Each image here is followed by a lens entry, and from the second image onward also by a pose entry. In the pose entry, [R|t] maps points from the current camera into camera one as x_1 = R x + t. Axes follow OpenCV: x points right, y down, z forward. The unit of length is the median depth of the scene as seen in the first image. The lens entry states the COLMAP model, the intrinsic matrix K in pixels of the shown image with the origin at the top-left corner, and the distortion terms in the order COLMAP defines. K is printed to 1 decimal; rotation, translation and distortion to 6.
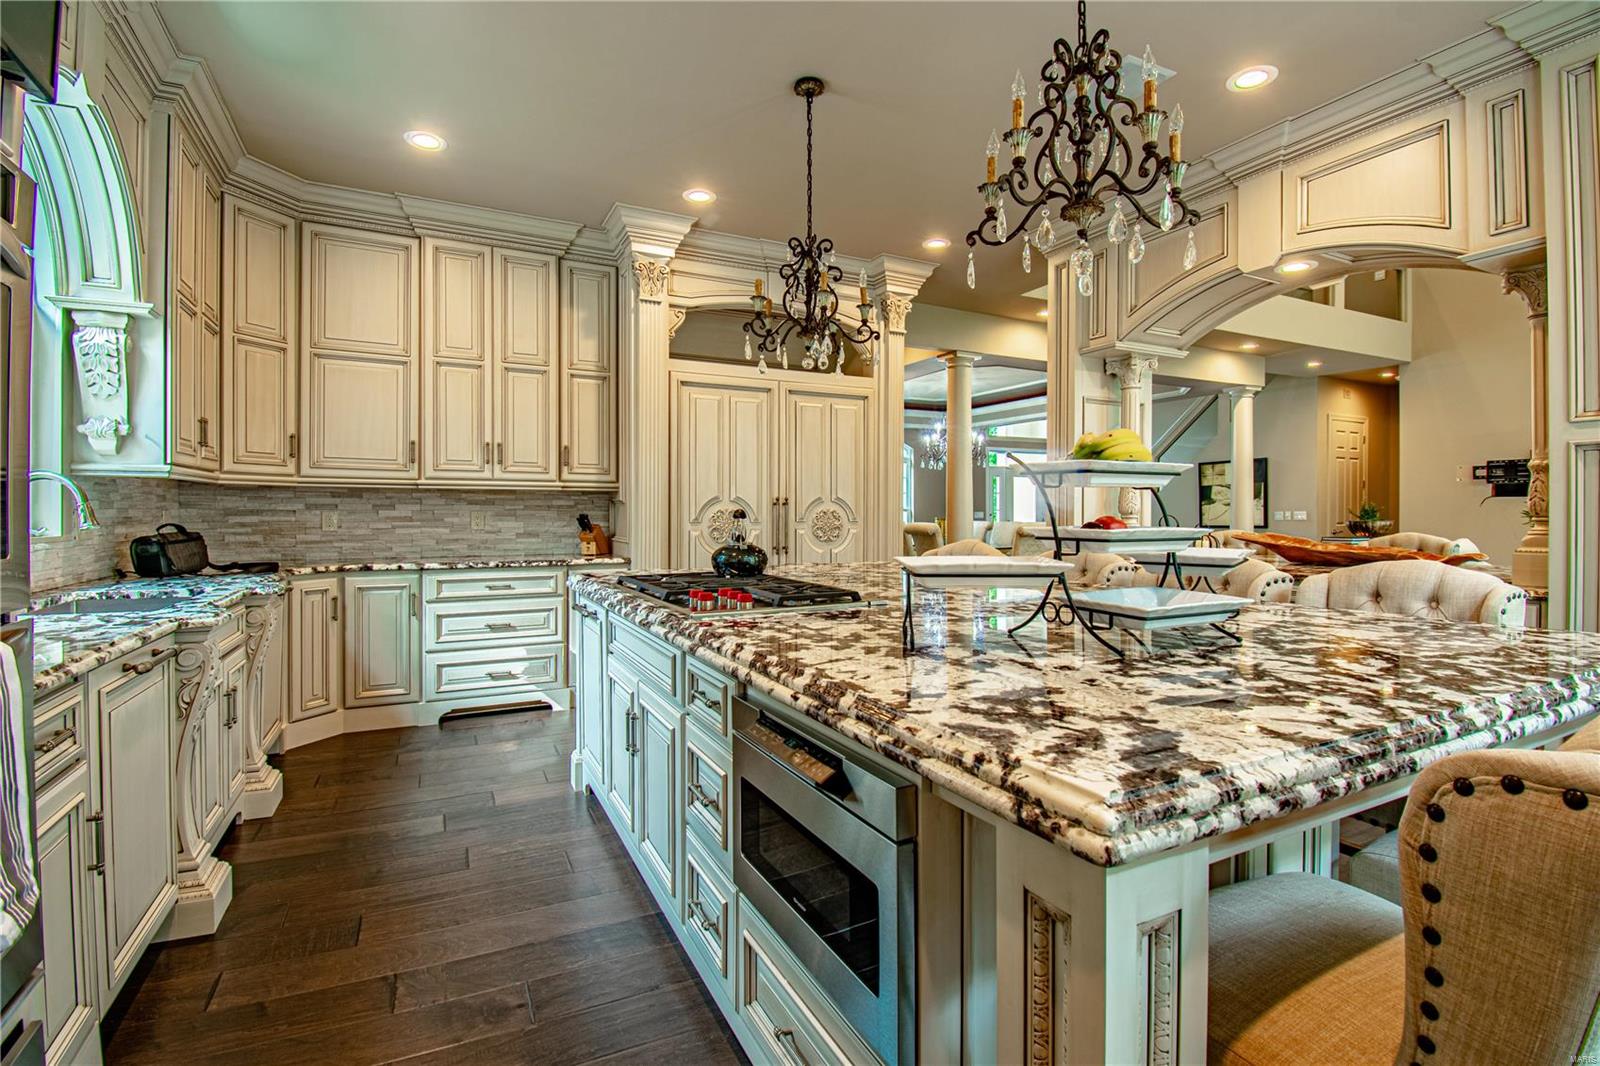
lens RADIAL K [[714.8, 0, 810.2], [0, 714.8, 522.1], [0, 0, 1]] dist [0.011703, -0.021140]
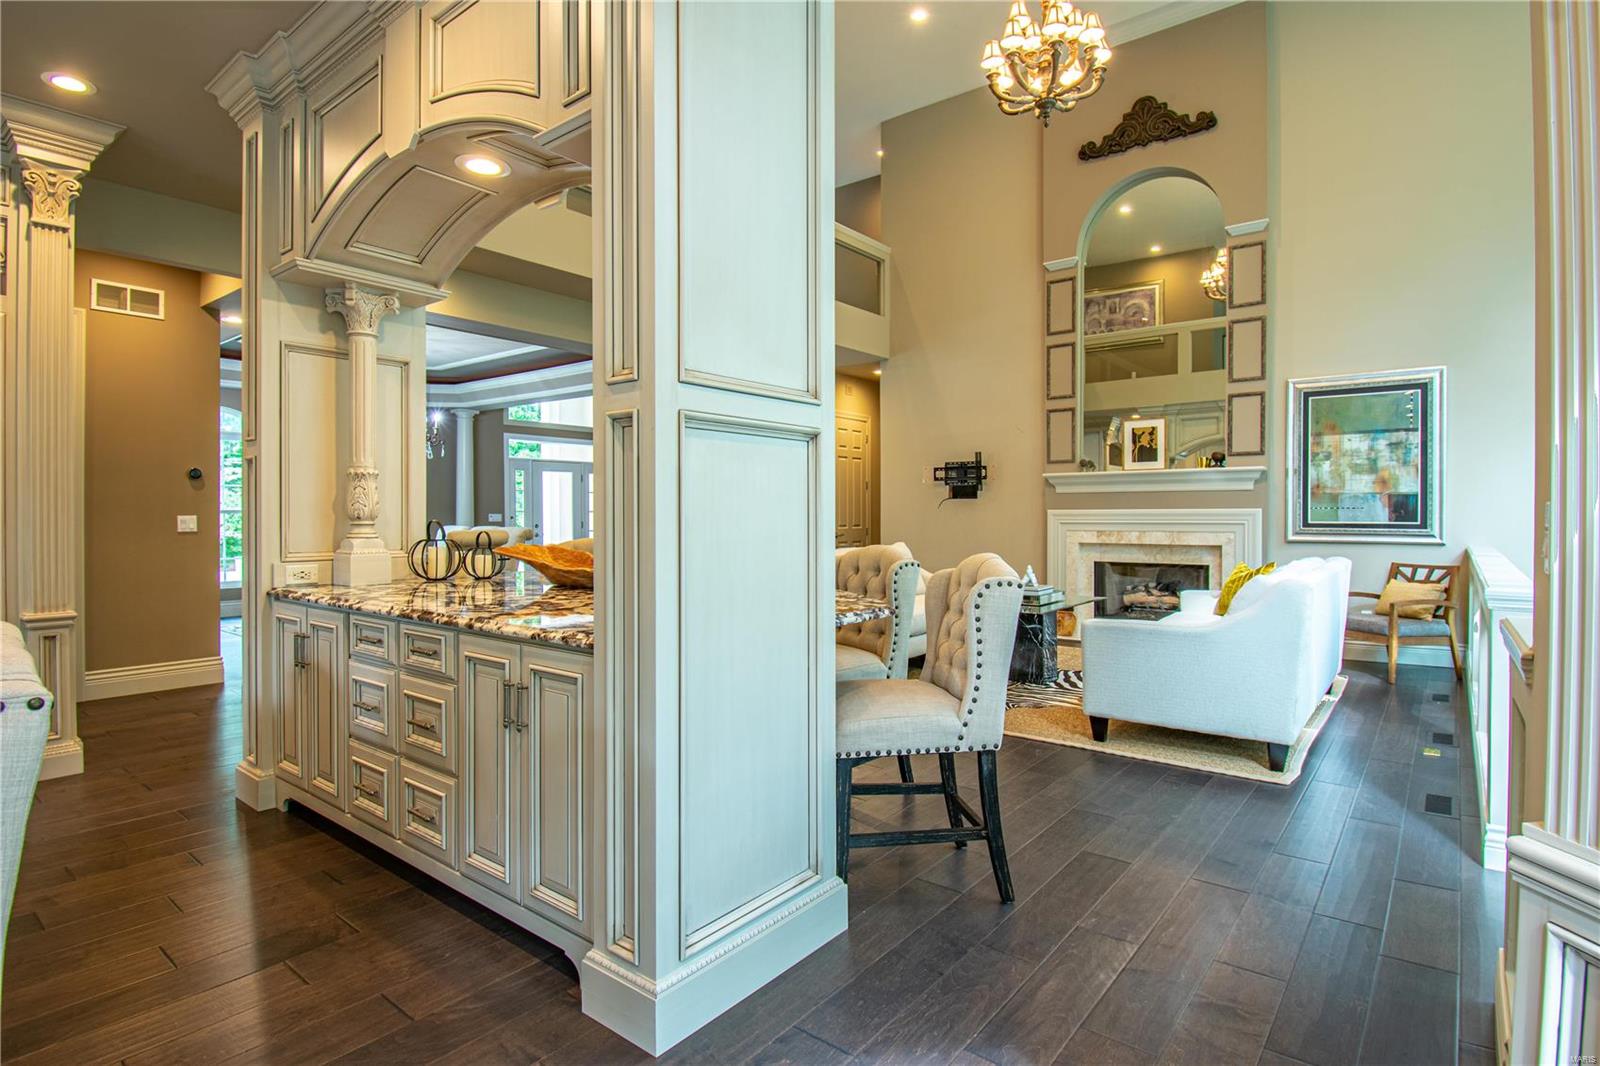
lens RADIAL K [[808.8, 0, 793.1], [0, 808.8, 523.9], [0, 0, 1]] dist [-0.003777, -0.009251]
pose [[0.905726, -0.006113, 0.423819, 0.233647], [0.006721, 0.999977, 0.000059, -0.001697], [-0.423810, 0.002795, 0.905747, 0.058812]]
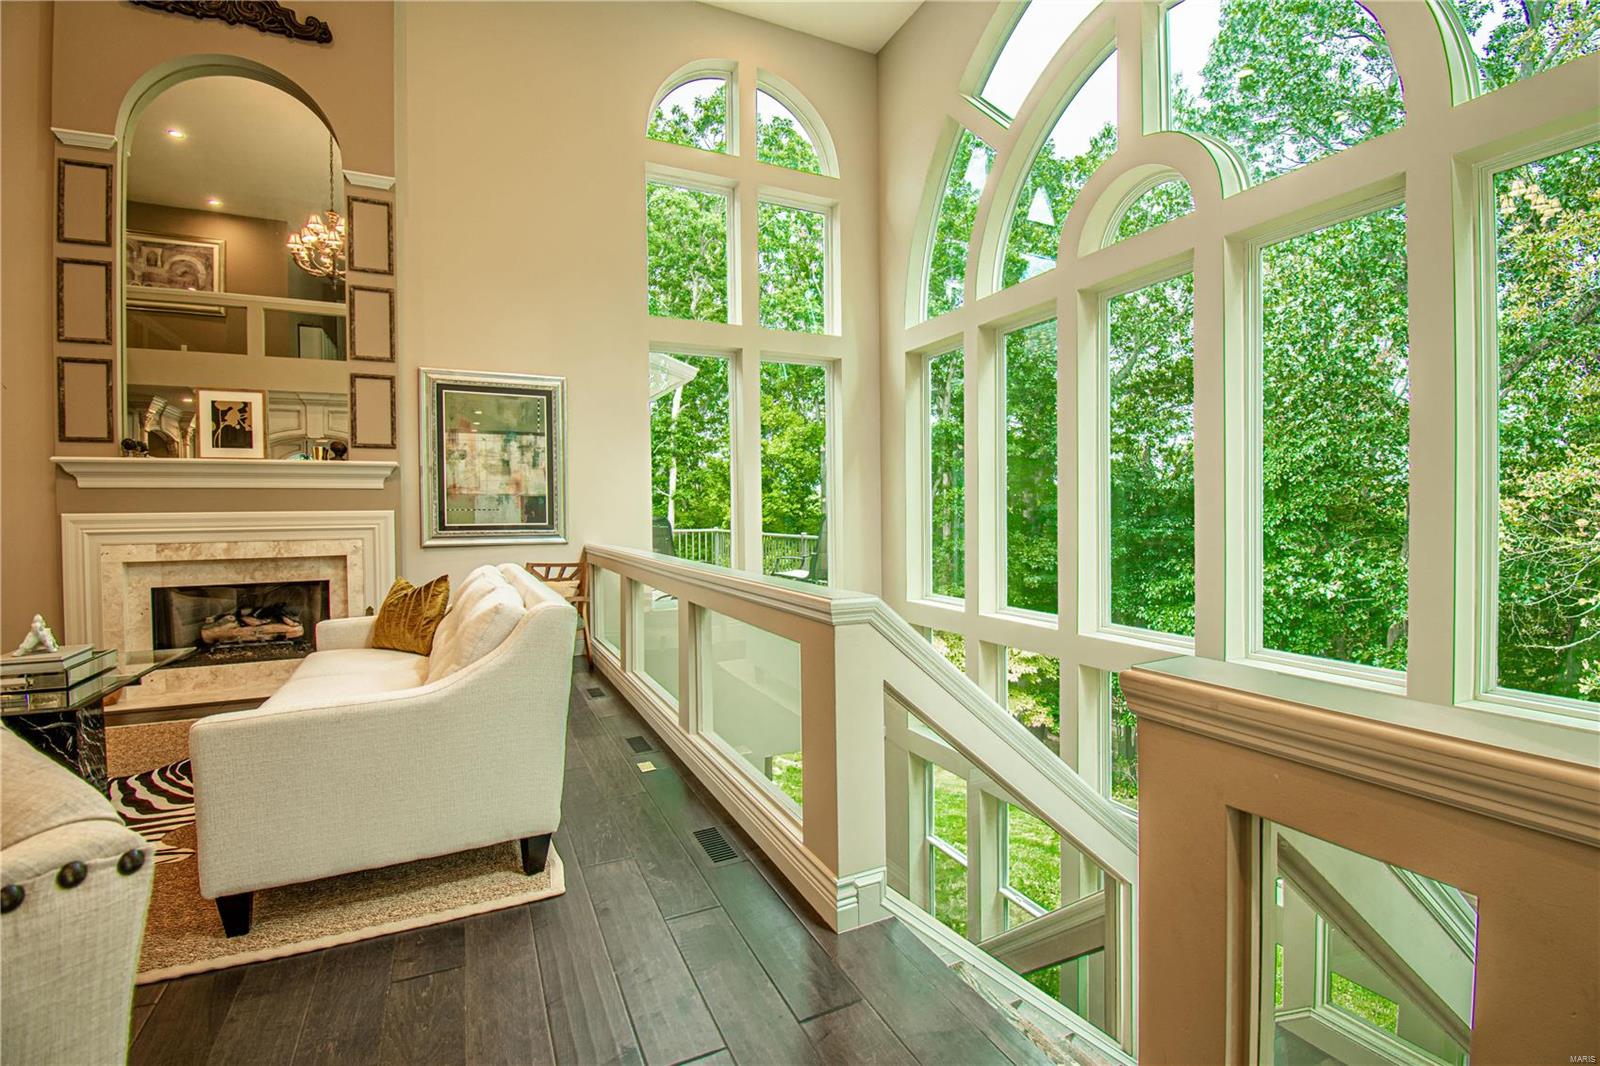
lens RADIAL K [[714.8, 0, 806.9], [0, 714.8, 523.1], [0, 0, 1]] dist [0.011703, -0.021140]
pose [[-0.002869, -0.015983, 0.999868, 0.358394], [0.023507, 0.999595, 0.016046, -0.004050], [-0.999720, 0.023550, -0.002493, 0.212486]]
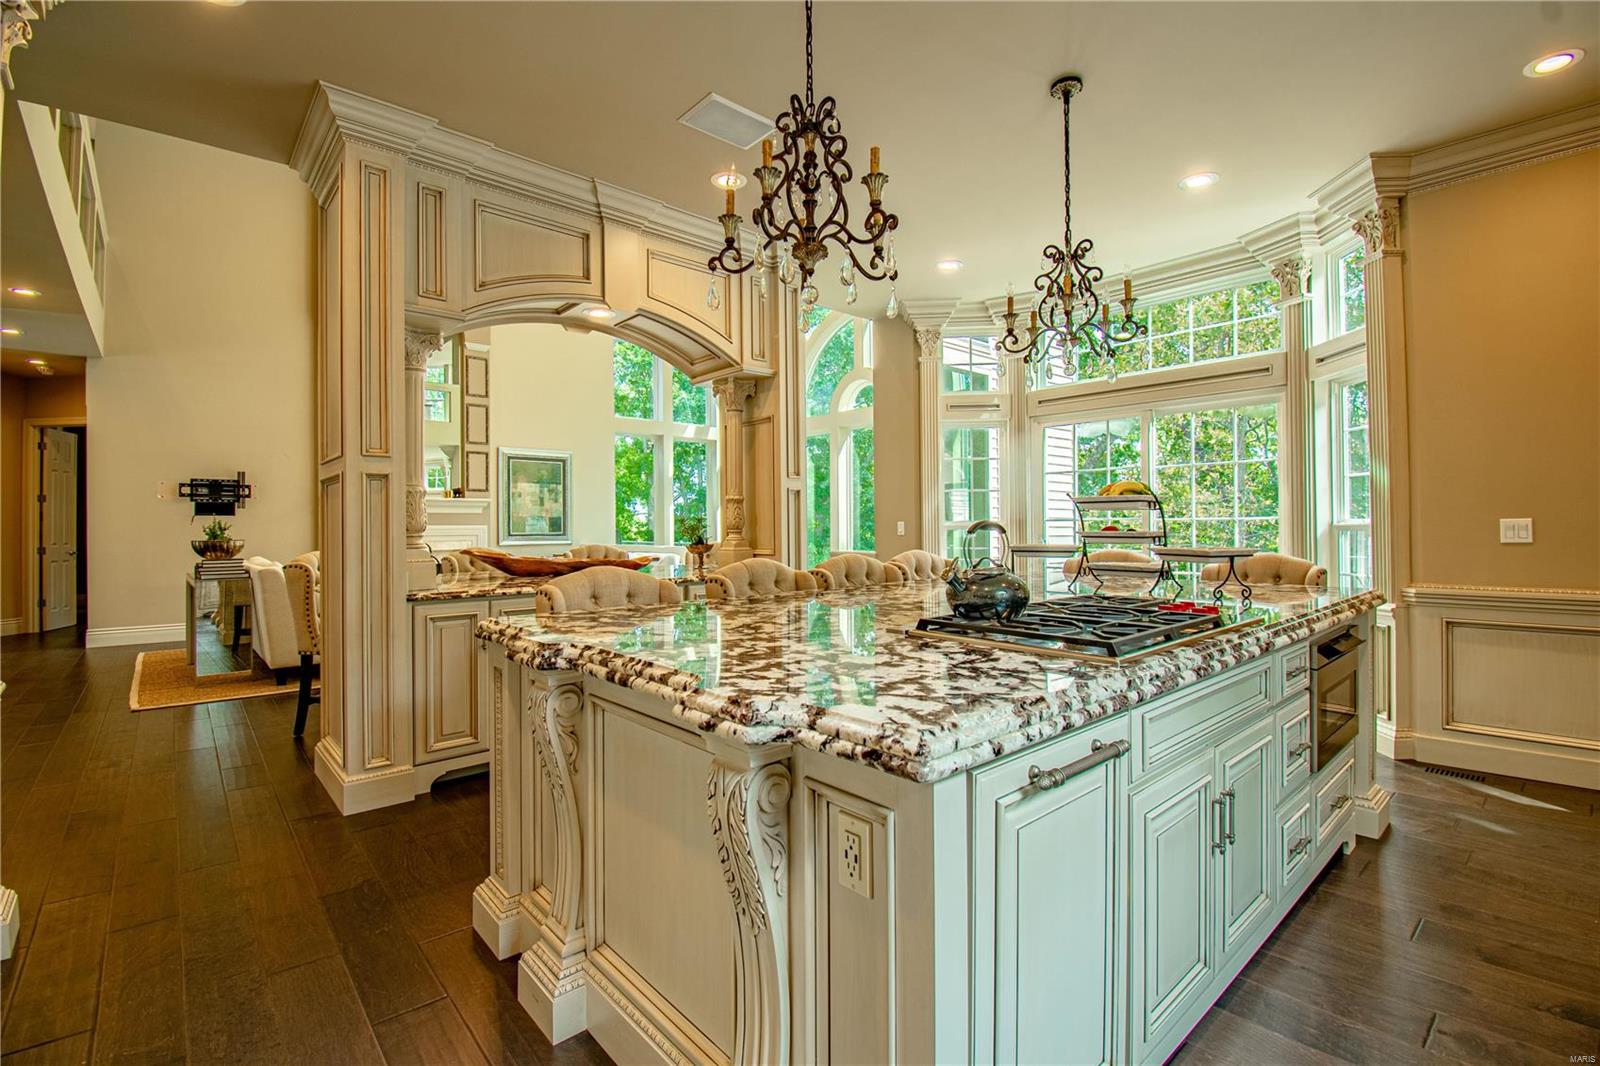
lens RADIAL K [[714.8, 0, 806.1], [0, 714.8, 521.6], [0, 0, 1]] dist [0.011703, -0.021140]
pose [[-0.276039, 0.010420, 0.961090, -0.183051], [0.021205, 0.999764, -0.004749, -0.003393], [-0.960913, 0.019070, -0.276195, 0.374240]]
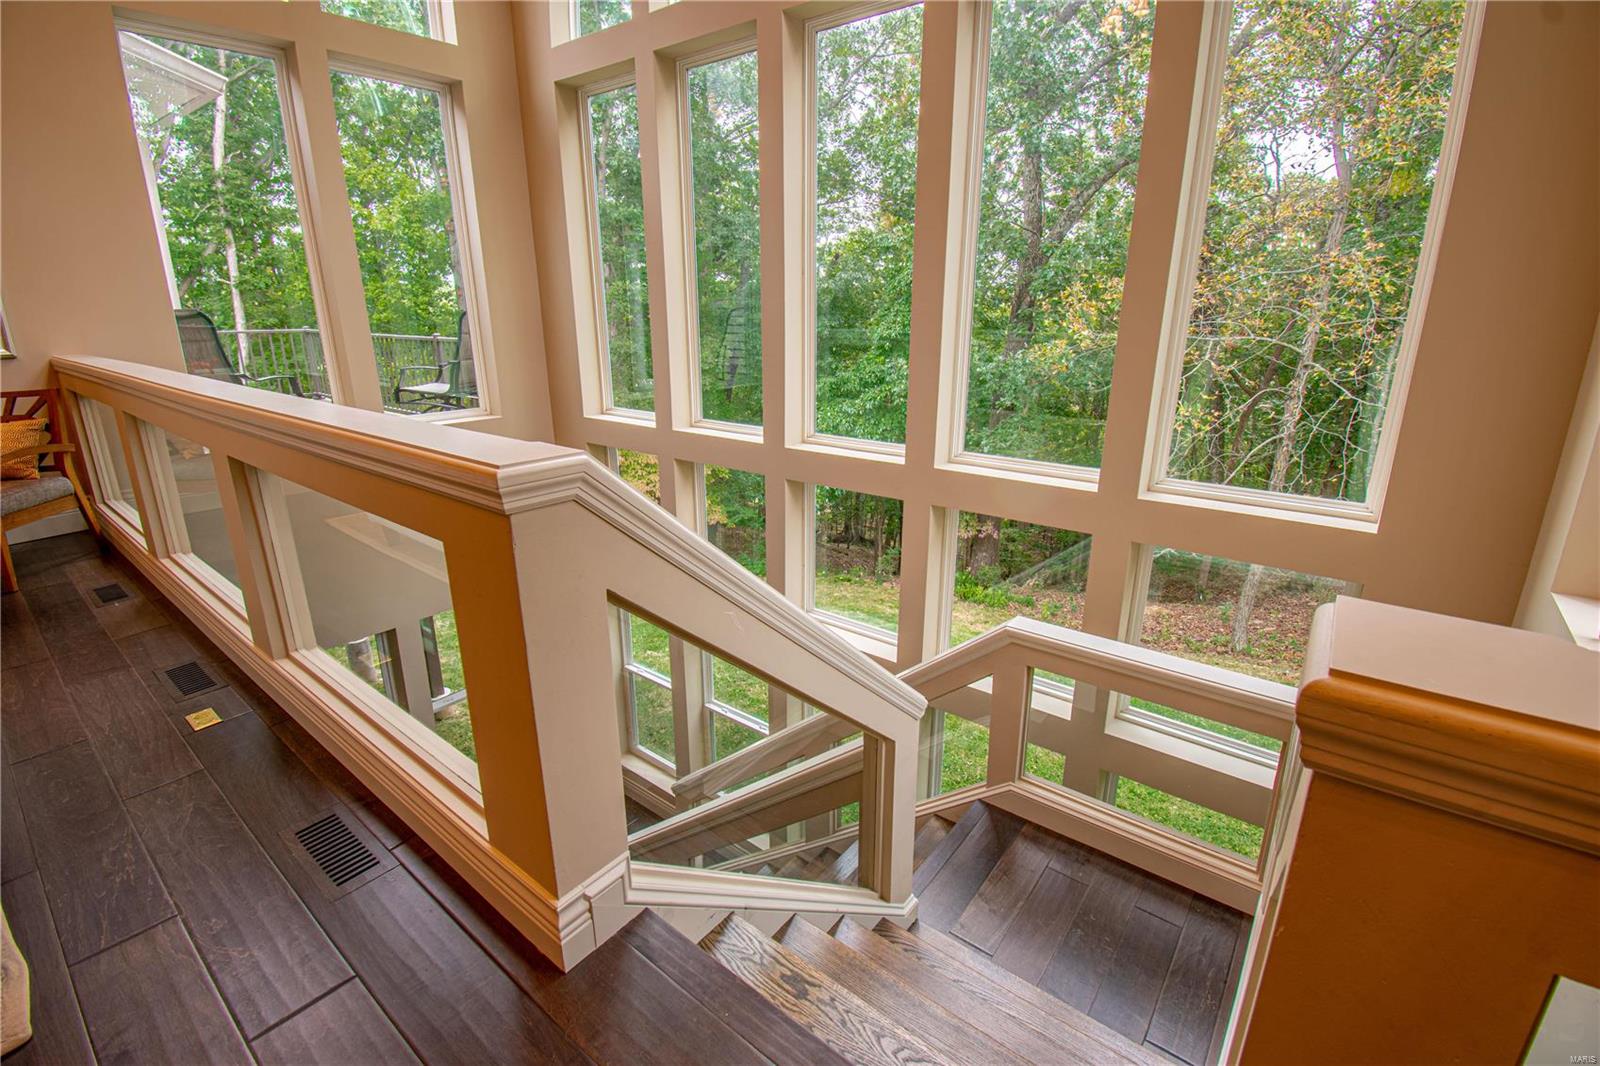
lens RADIAL K [[714.8, 0, 804.7], [0, 714.8, 521.3], [0, 0, 1]] dist [0.011703, -0.021140]
pose [[-0.441601, -0.256434, 0.859785, 0.449659], [0.012271, 0.956470, 0.291574, -0.001497], [-0.897128, 0.139309, -0.419231, 0.210057]]
